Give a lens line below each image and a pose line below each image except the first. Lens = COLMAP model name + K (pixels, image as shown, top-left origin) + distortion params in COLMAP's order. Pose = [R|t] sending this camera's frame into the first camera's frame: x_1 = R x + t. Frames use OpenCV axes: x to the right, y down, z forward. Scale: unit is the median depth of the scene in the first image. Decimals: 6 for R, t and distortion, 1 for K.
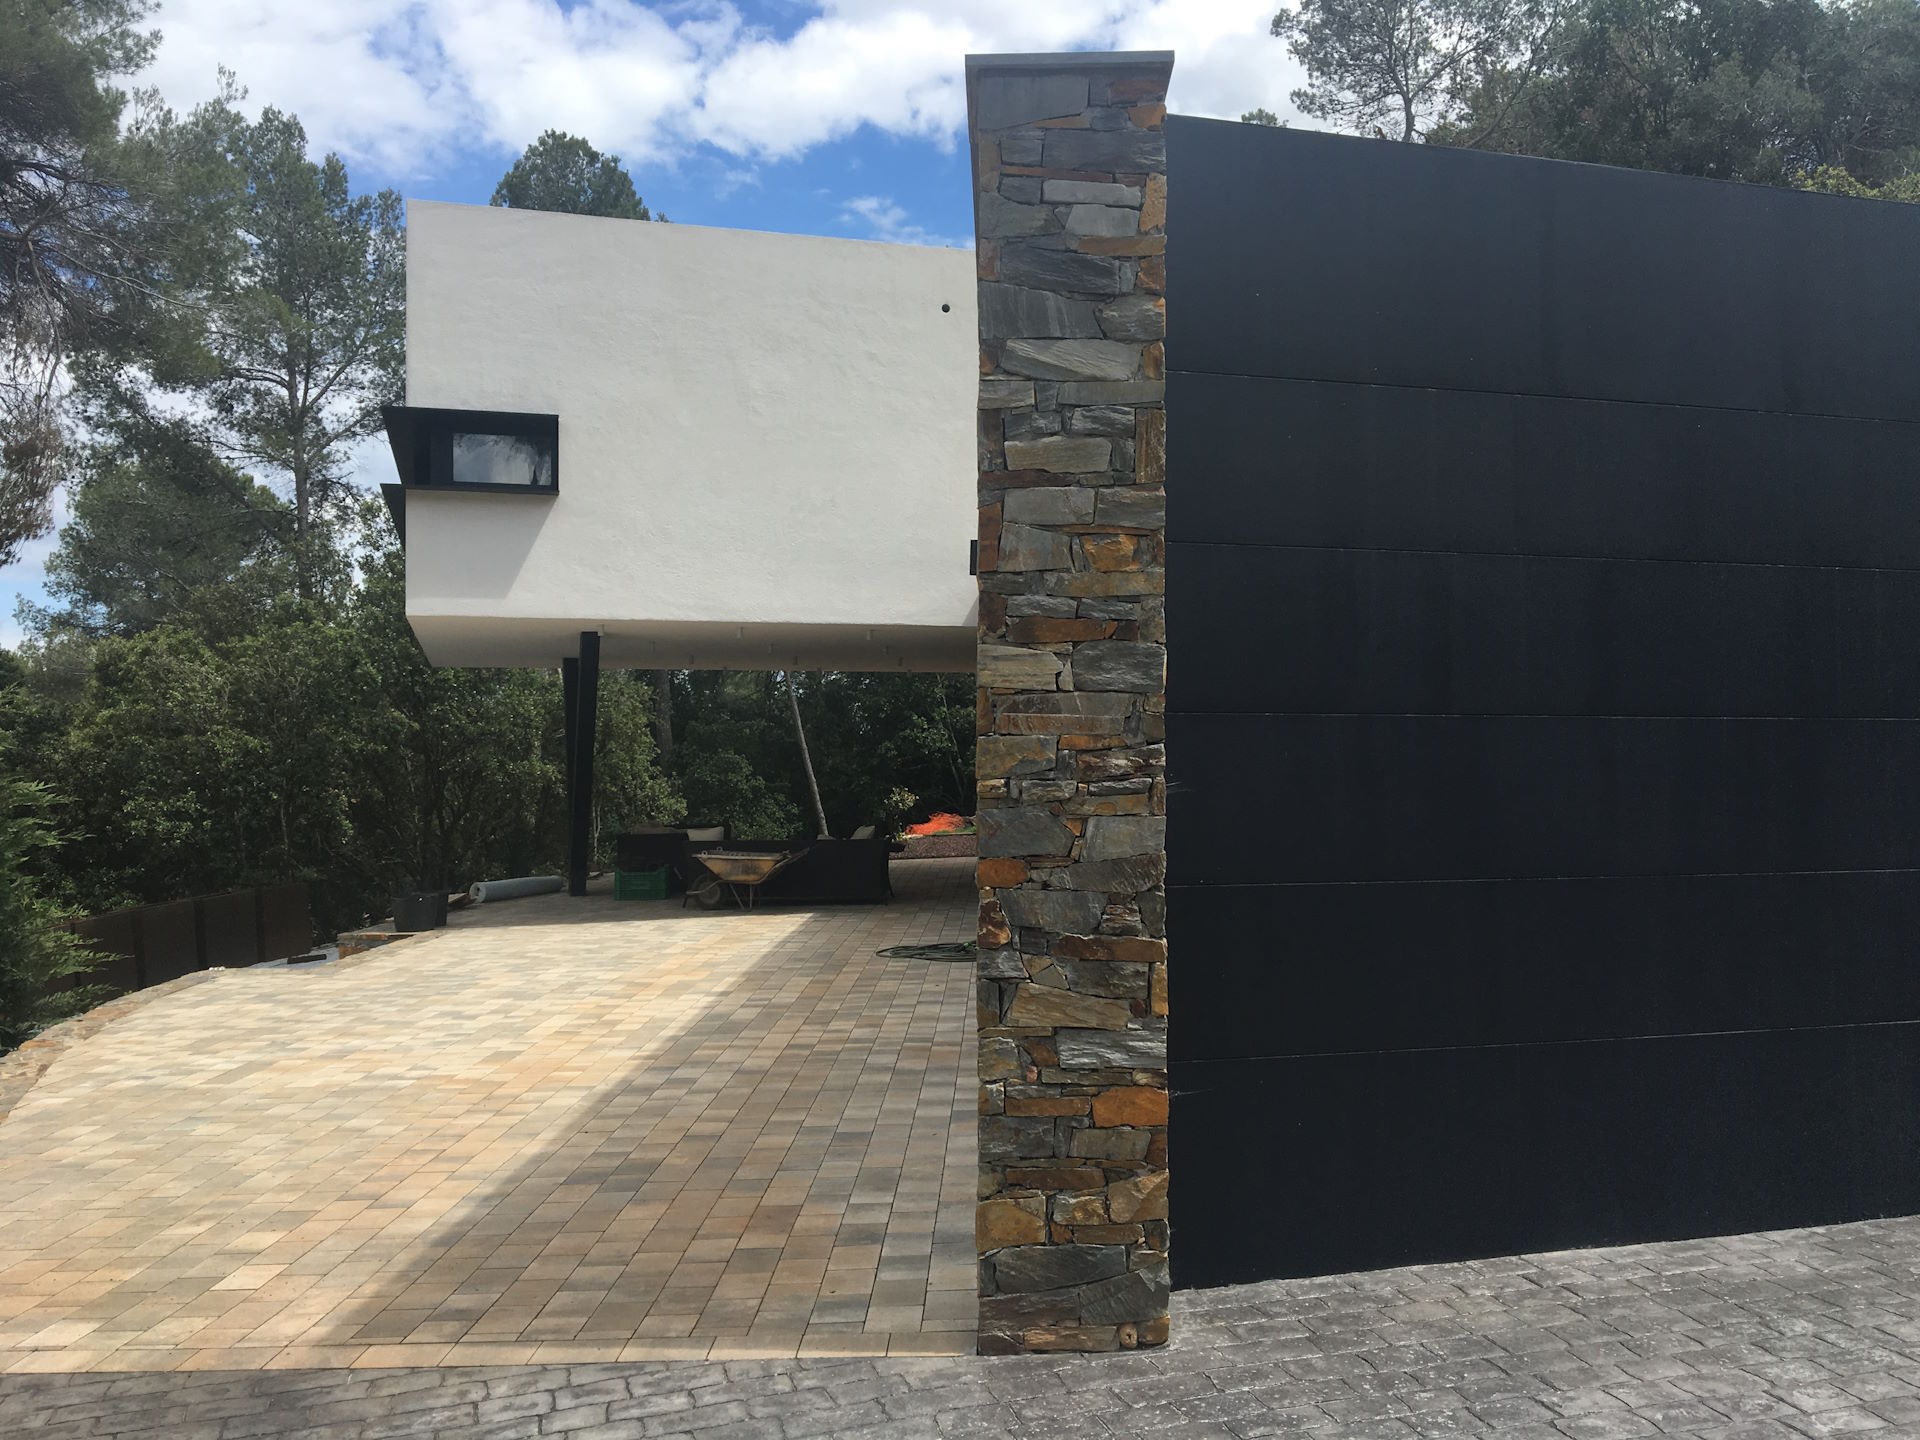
lens RADIAL K [[1618.6, 0, 952.9], [0, 1618.6, 731.9], [0, 0, 1]] dist [0.082060, -0.102834]
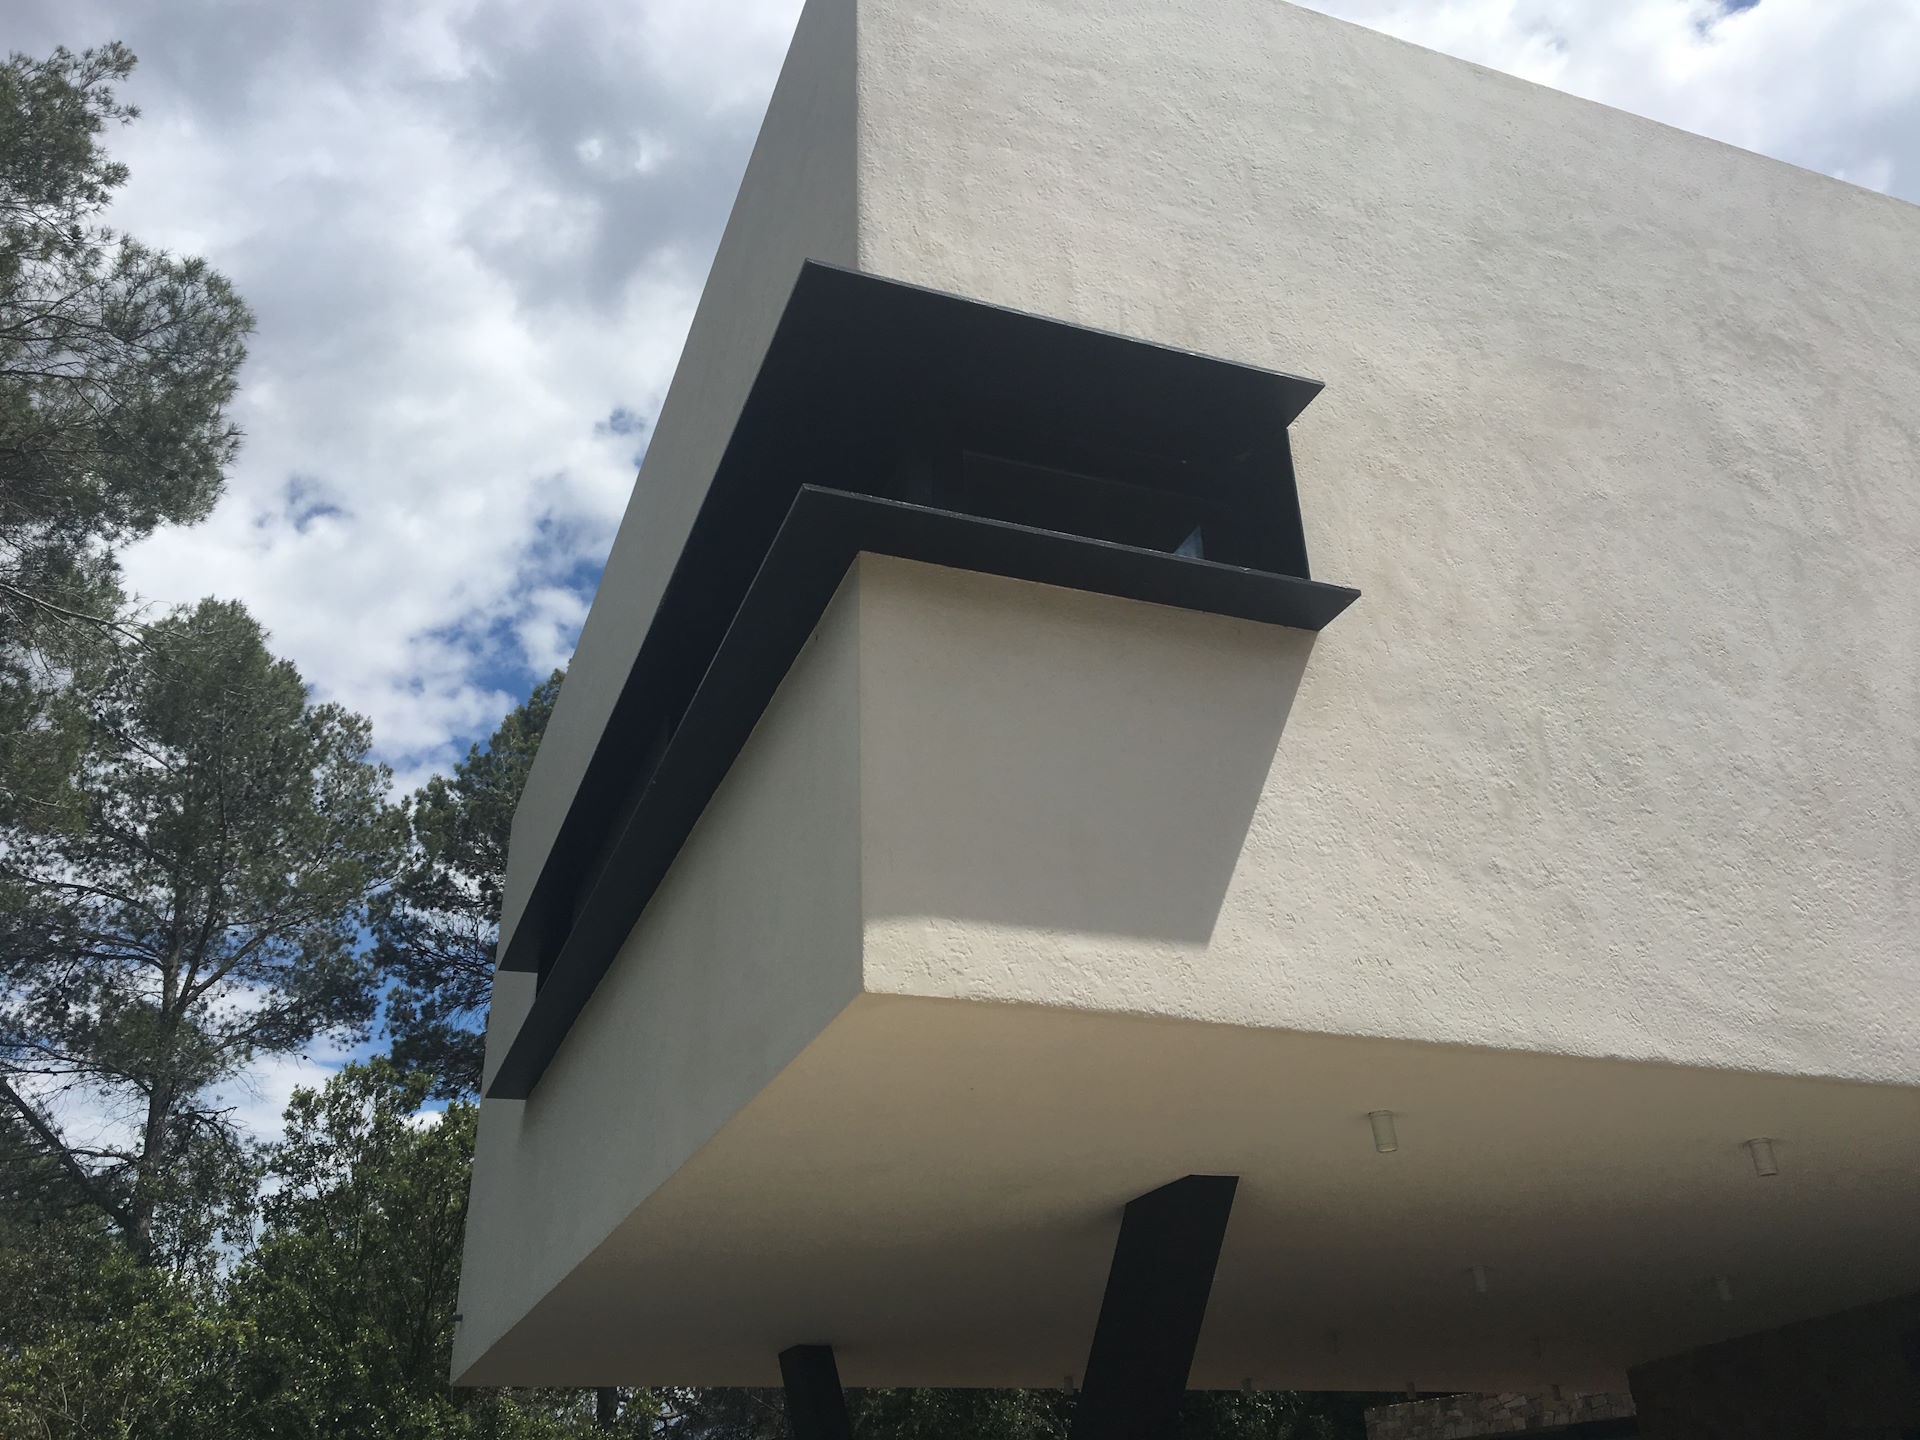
lens RADIAL K [[1618.6, 0, 952.9], [0, 1618.6, 731.9], [0, 0, 1]] dist [0.082060, -0.102834]
pose [[0.995739, 0.014554, 0.091060, -0.199680], [0.026679, 0.899772, -0.435544, -0.001393], [-0.088272, 0.436118, 0.895550, 0.448304]]
